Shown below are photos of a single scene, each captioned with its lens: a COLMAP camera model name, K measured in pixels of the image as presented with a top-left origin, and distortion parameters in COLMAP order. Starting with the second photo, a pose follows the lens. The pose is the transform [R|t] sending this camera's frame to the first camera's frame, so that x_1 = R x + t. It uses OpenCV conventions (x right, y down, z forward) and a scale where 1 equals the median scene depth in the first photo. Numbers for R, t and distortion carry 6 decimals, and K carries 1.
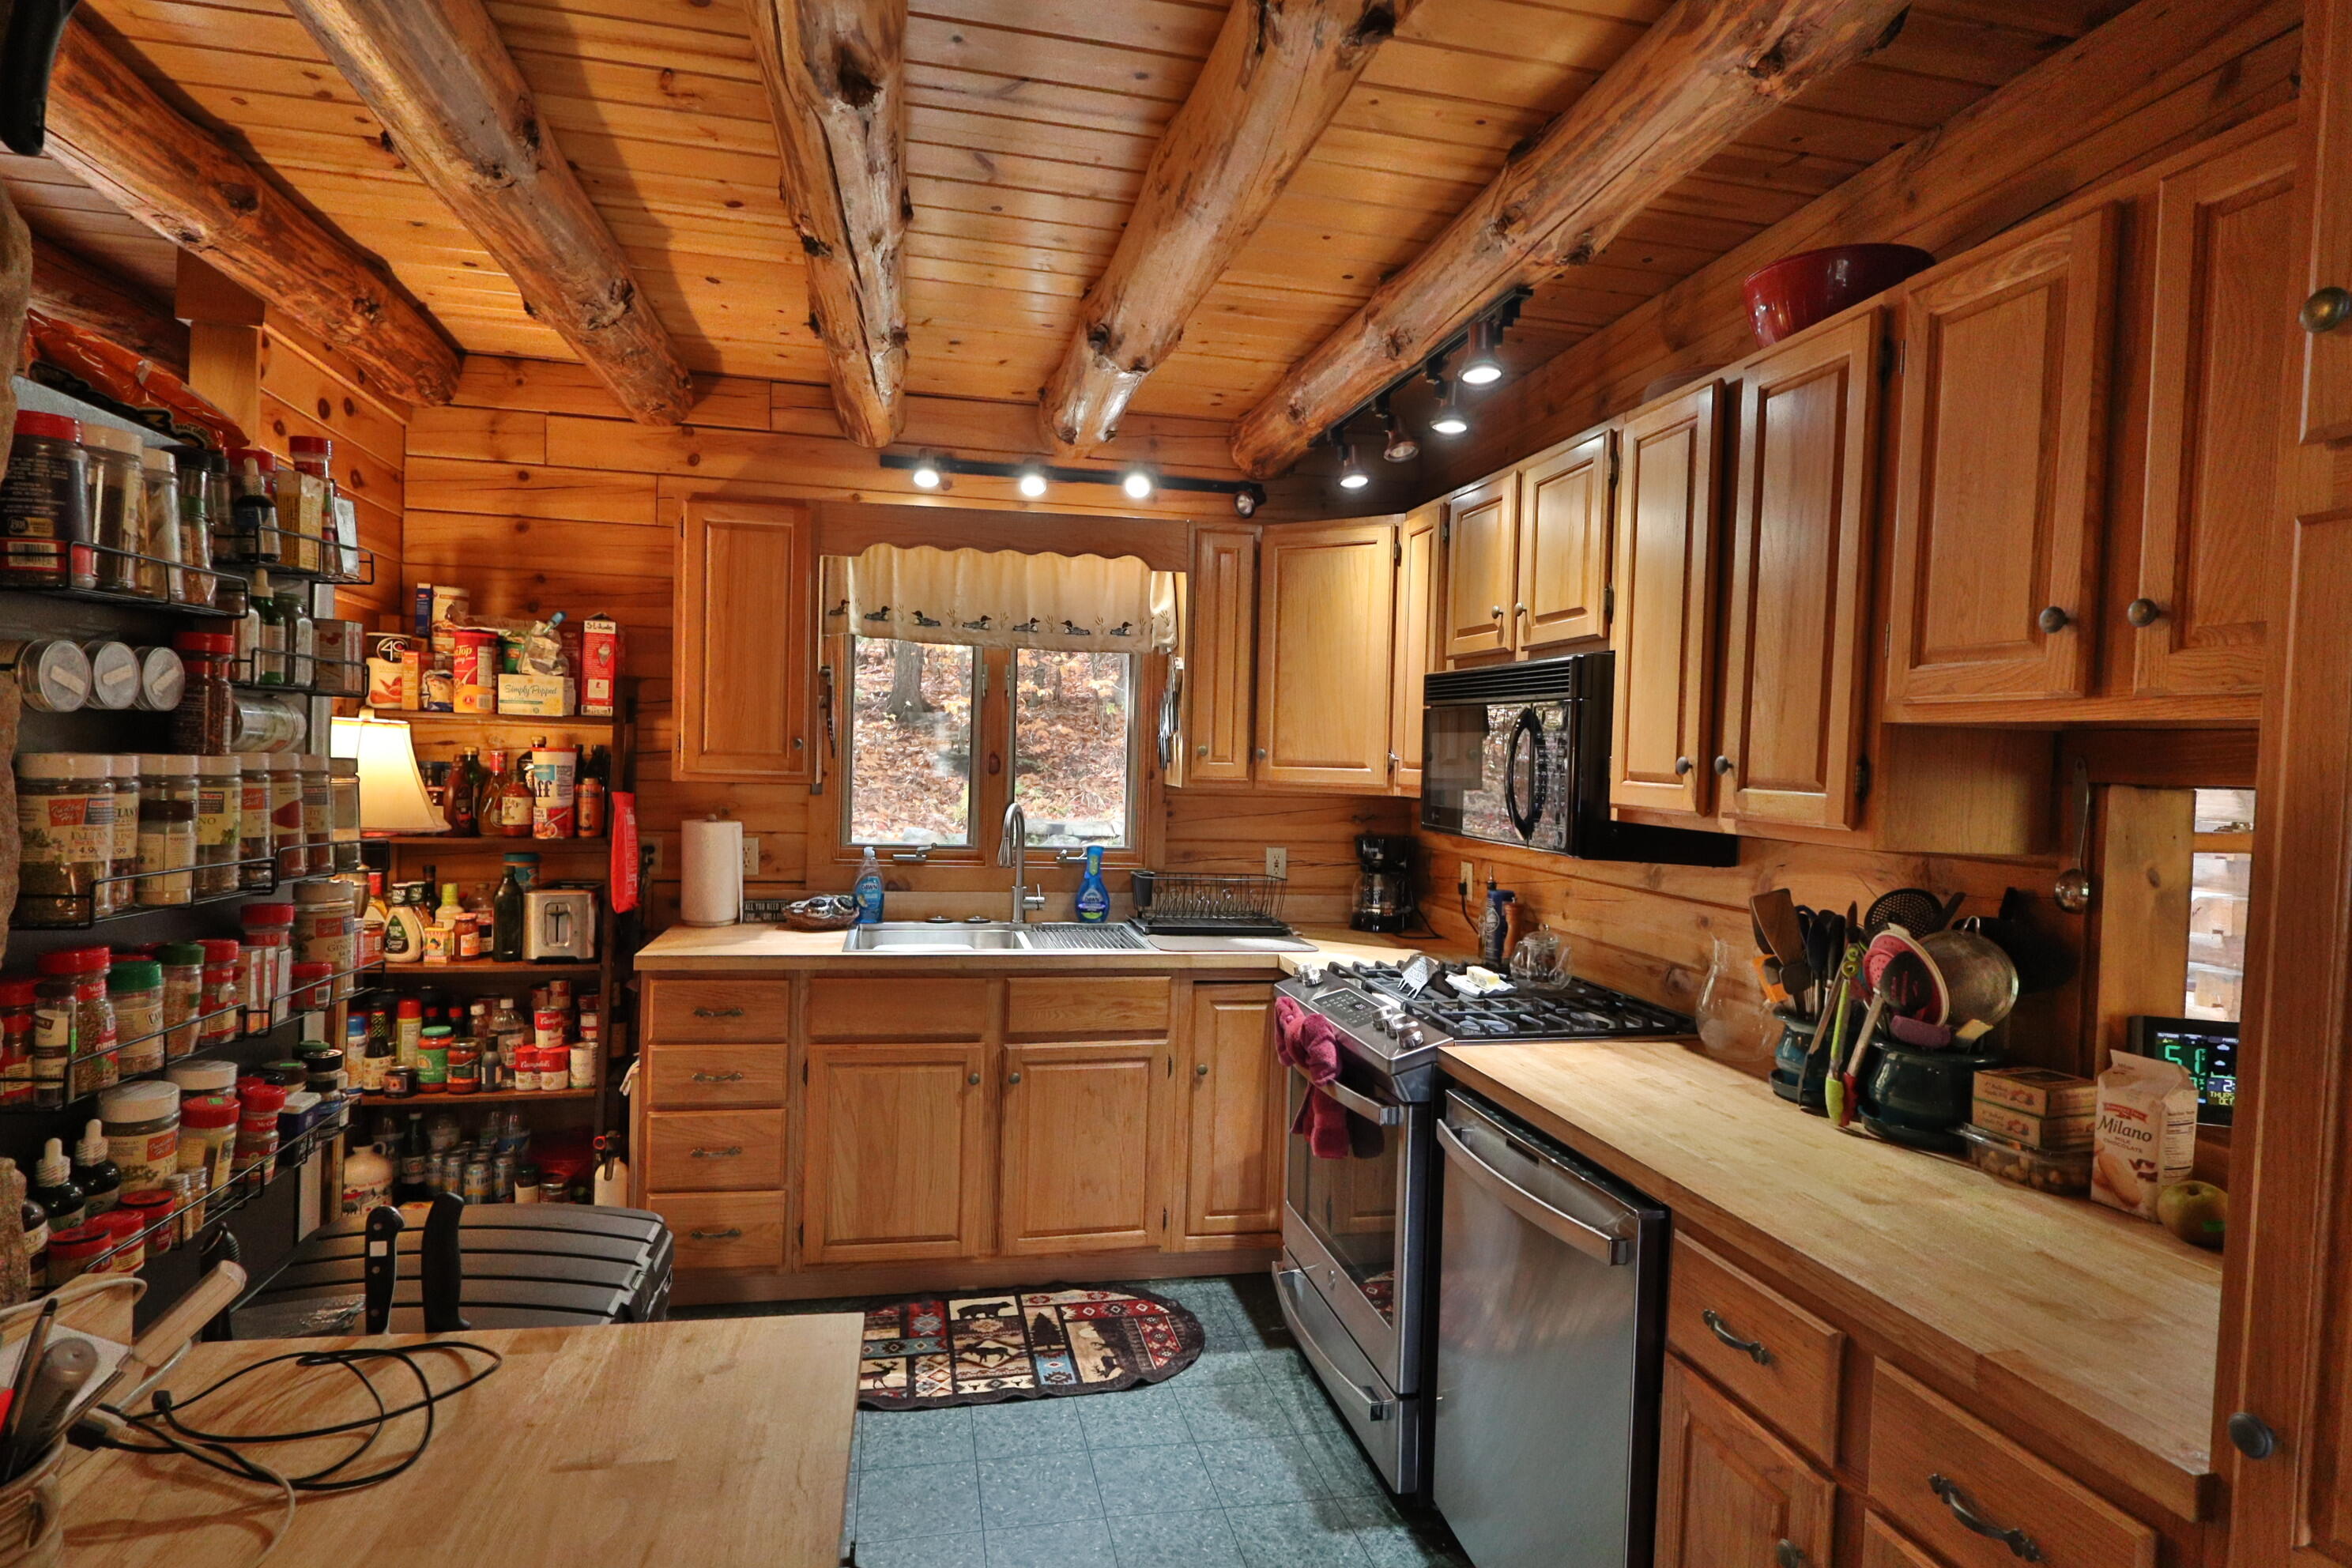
lens RADIAL K [[1222.6, 0, 1172.5], [0, 1222.6, 791.1], [0, 0, 1]] dist [-0.006012, -0.000094]
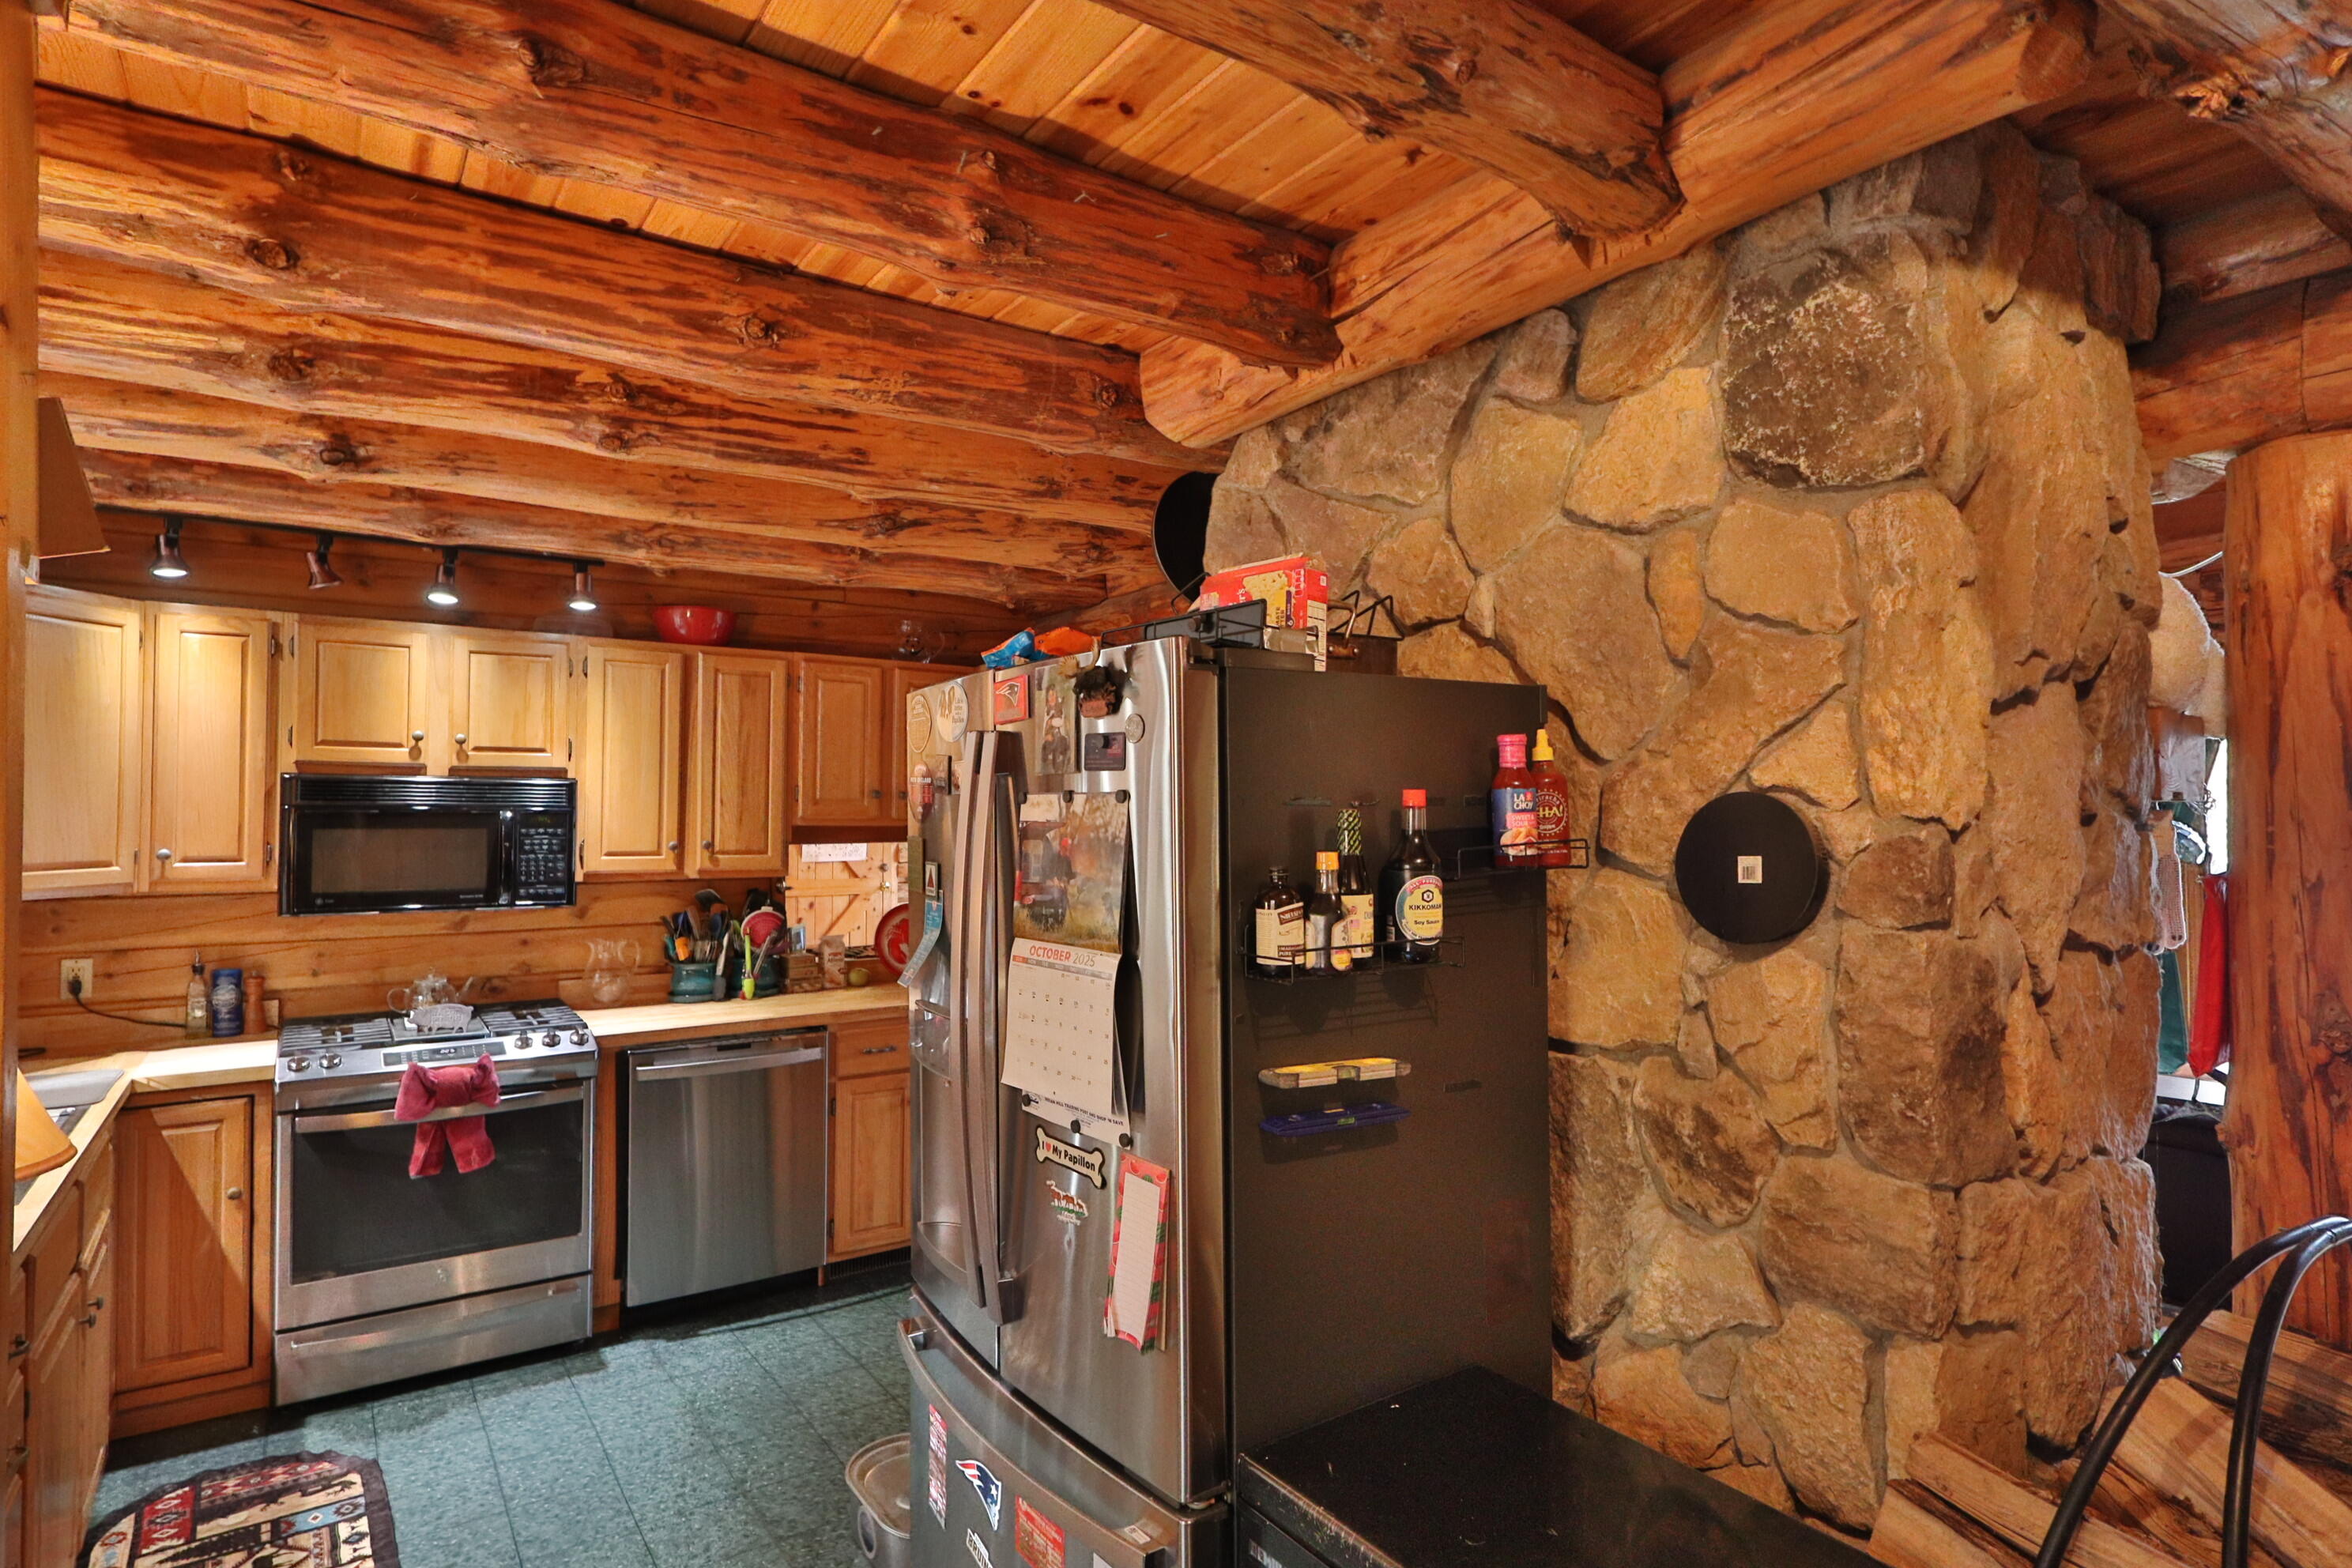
lens RADIAL K [[1222.6, 0, 1169.0], [0, 1222.6, 789.1], [0, 0, 1]] dist [-0.006012, -0.000094]
pose [[-0.393416, -0.019427, 0.919155, -1.224543], [0.011118, 0.999603, 0.025885, -0.112343], [-0.919293, 0.020403, -0.393044, 0.758985]]
